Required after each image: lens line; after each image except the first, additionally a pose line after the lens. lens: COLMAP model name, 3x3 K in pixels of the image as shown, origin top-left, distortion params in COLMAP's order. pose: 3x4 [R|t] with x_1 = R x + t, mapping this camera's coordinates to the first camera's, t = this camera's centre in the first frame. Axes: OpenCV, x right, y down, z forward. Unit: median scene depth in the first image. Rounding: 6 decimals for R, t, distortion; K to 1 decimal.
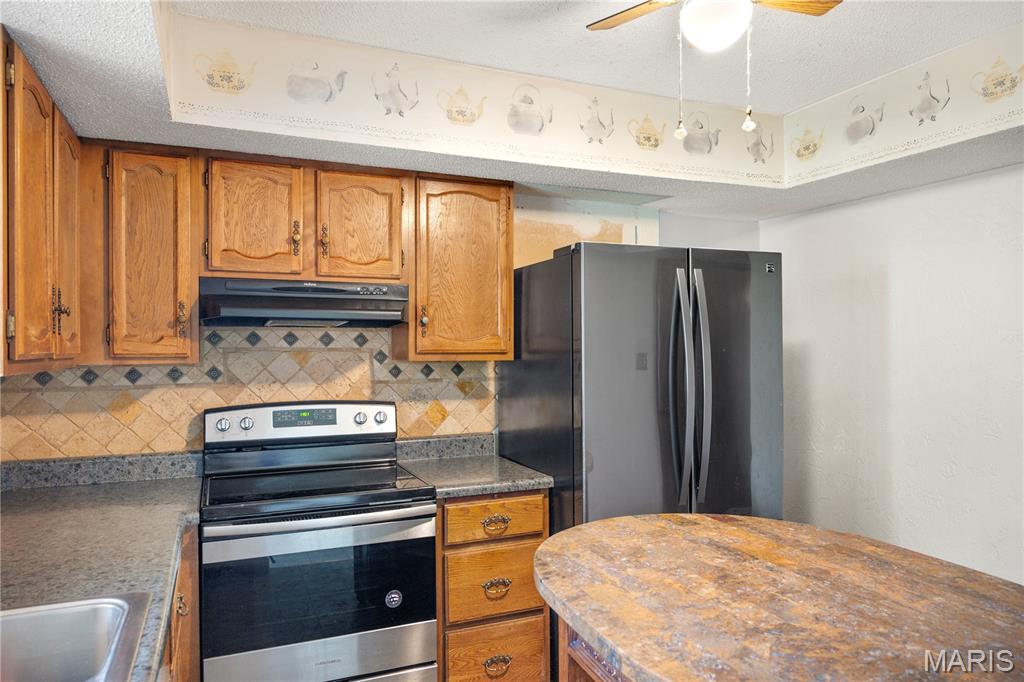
lens RADIAL K [[692.0, 0, 512.0], [0, 692.0, 341.0], [0, 0, 1]] dist [-0.006224, -0.000891]
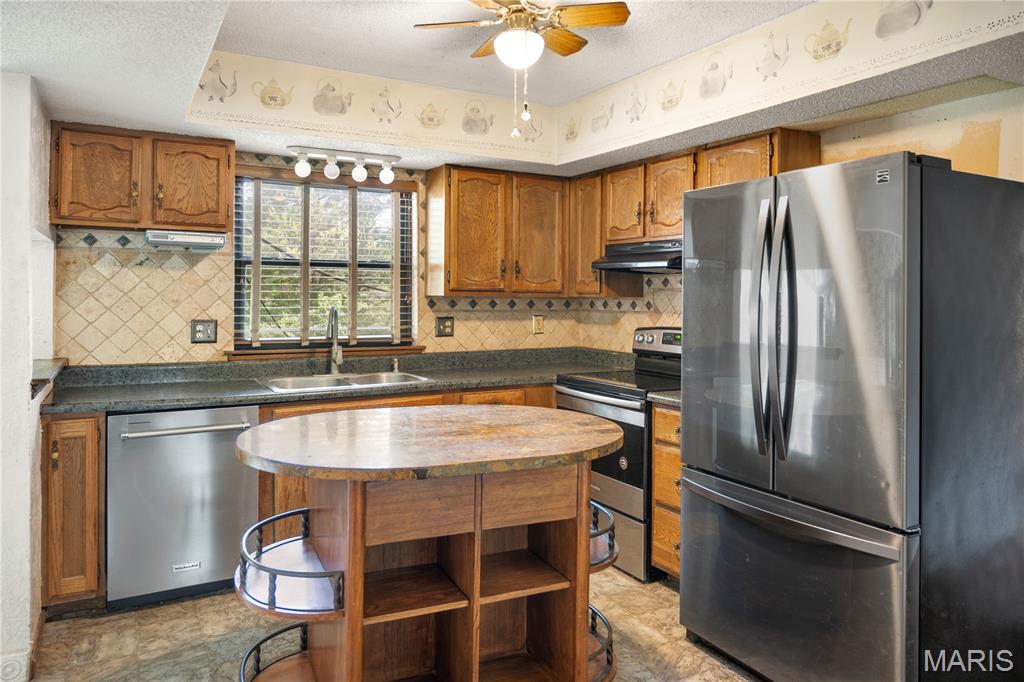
lens RADIAL K [[759.7, 0, 510.8], [0, 759.7, 291.9], [0, 0, 1]] dist [-0.000549, -0.000064]
pose [[0.060190, 0.000110, -0.998187, 1.296399], [-0.008522, 0.999964, -0.000404, 0.021615], [0.998151, 0.008531, 0.060189, 0.630234]]
